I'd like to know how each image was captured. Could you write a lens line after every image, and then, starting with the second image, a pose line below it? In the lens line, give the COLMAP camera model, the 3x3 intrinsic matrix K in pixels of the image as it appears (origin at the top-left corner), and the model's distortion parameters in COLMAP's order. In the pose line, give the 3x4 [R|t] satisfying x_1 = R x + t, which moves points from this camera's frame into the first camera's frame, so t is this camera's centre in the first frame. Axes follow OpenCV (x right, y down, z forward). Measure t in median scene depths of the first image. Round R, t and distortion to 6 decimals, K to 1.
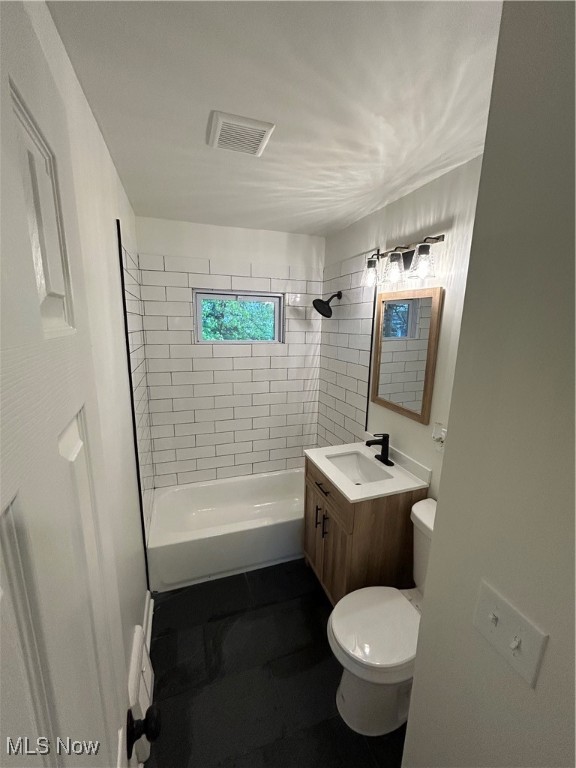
lens RADIAL K [[308.6, 0, 288.0], [0, 308.6, 384.0], [0, 0, 1]] dist [-0.001789, 0.000789]
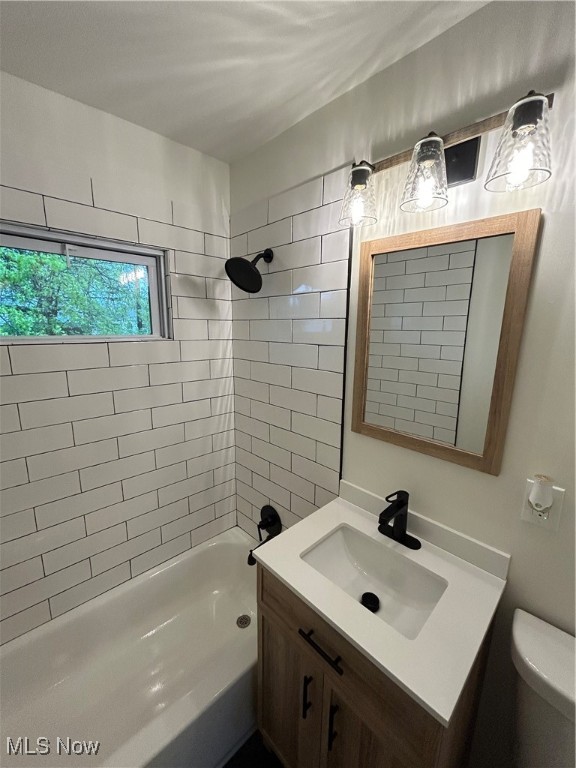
lens RADIAL K [[308.6, 0, 288.0], [0, 308.6, 384.0], [0, 0, 1]] dist [-0.001789, 0.000789]
pose [[0.910681, -0.085062, 0.404259, -0.068068], [0.085729, 0.996182, 0.016490, -0.050634], [-0.404118, 0.019639, 0.914496, 0.484525]]
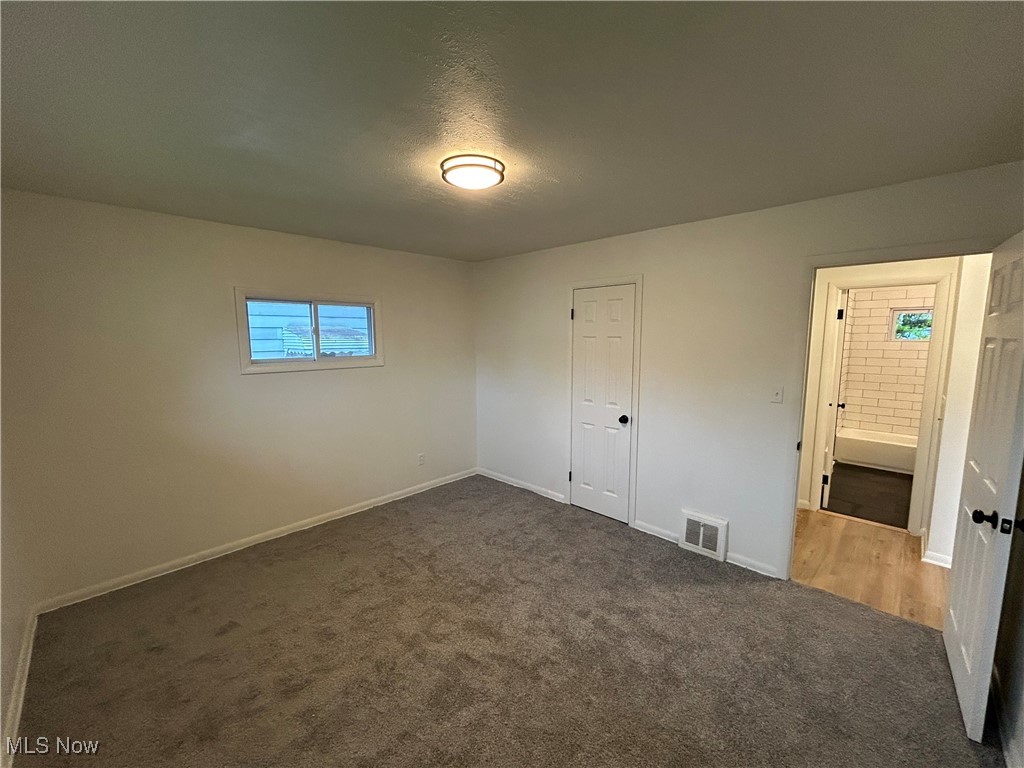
lens RADIAL K [[413.3, 0, 512.0], [0, 413.3, 384.0], [0, 0, 1]] dist [-0.000706, 0.000042]
pose [[0.444812, 0.086740, -0.891414, 0.849123], [-0.163065, 0.986507, 0.014625, 0.417764], [0.880654, 0.138853, 0.452954, -1.851593]]
